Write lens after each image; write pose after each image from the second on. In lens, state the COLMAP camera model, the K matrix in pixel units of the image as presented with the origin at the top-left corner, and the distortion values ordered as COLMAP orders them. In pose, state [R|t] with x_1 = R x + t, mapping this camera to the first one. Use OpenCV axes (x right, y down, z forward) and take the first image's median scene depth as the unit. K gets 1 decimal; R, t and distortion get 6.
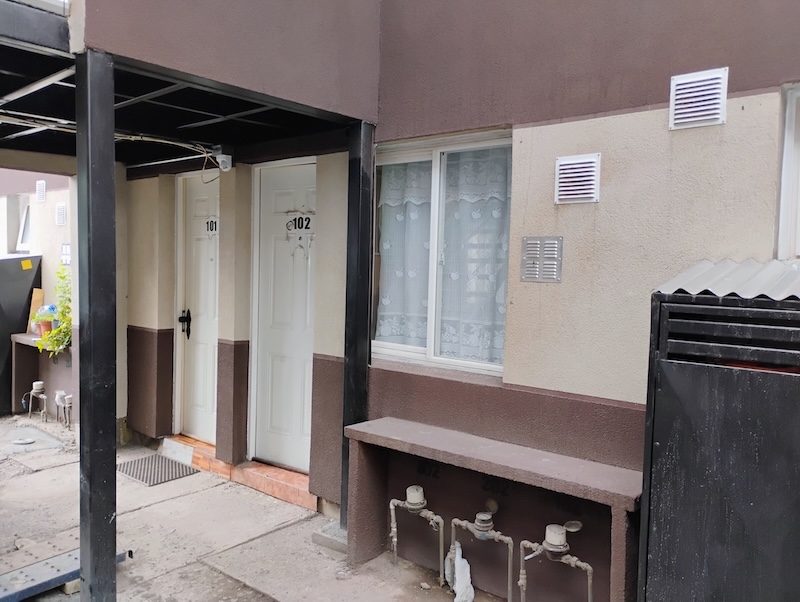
lens RADIAL K [[666.0, 0, 400.3], [0, 666.0, 299.8], [0, 0, 1]] dist [0.067920, -0.082518]
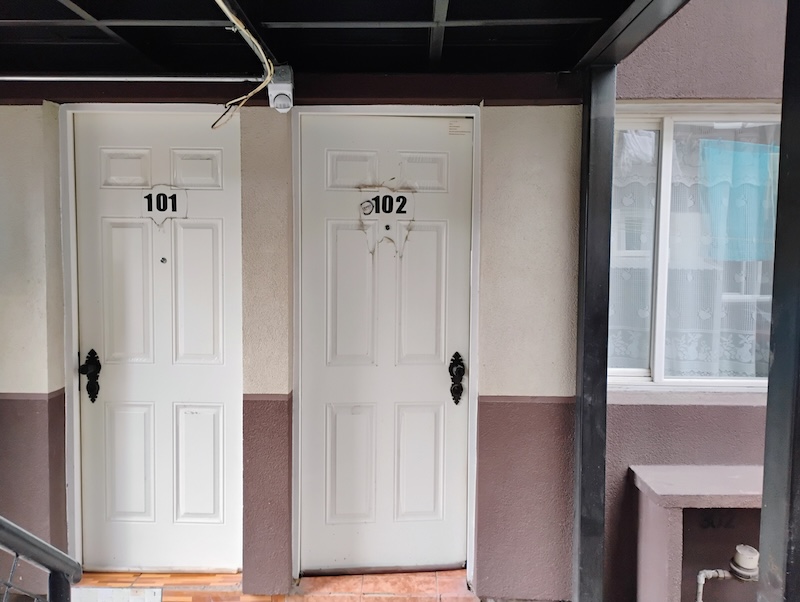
lens RADIAL K [[666.0, 0, 399.8], [0, 666.0, 302.9], [0, 0, 1]] dist [0.067920, -0.082518]
pose [[0.763556, -0.060657, 0.642887, -0.706263], [0.045641, 0.998158, 0.039970, -0.052272], [-0.644127, -0.001177, 0.764917, 0.590708]]
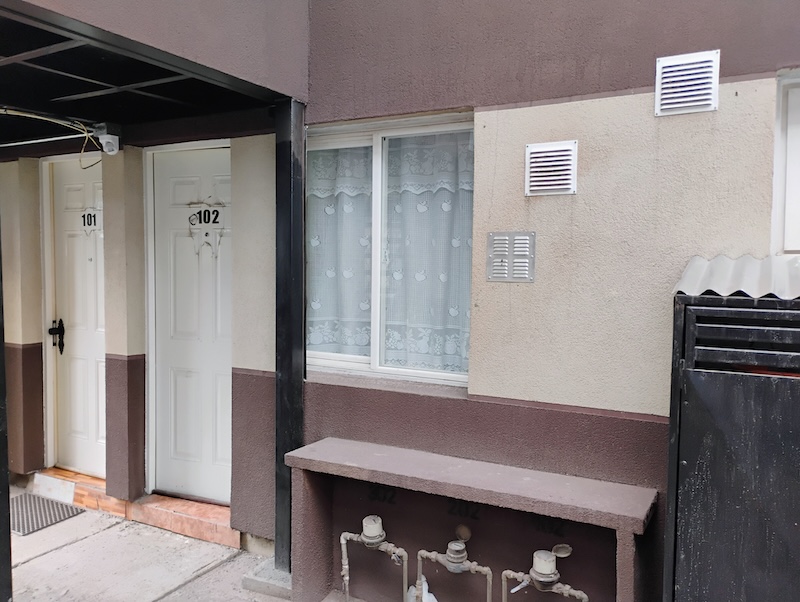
lens RADIAL K [[666.0, 0, 402.9], [0, 666.0, 301.2], [0, 0, 1]] dist [0.067920, -0.082518]
pose [[0.978396, -0.026500, 0.205033, -0.100403], [0.024139, 0.999610, 0.014009, -0.014074], [-0.205324, -0.008757, 0.978655, 0.120095]]
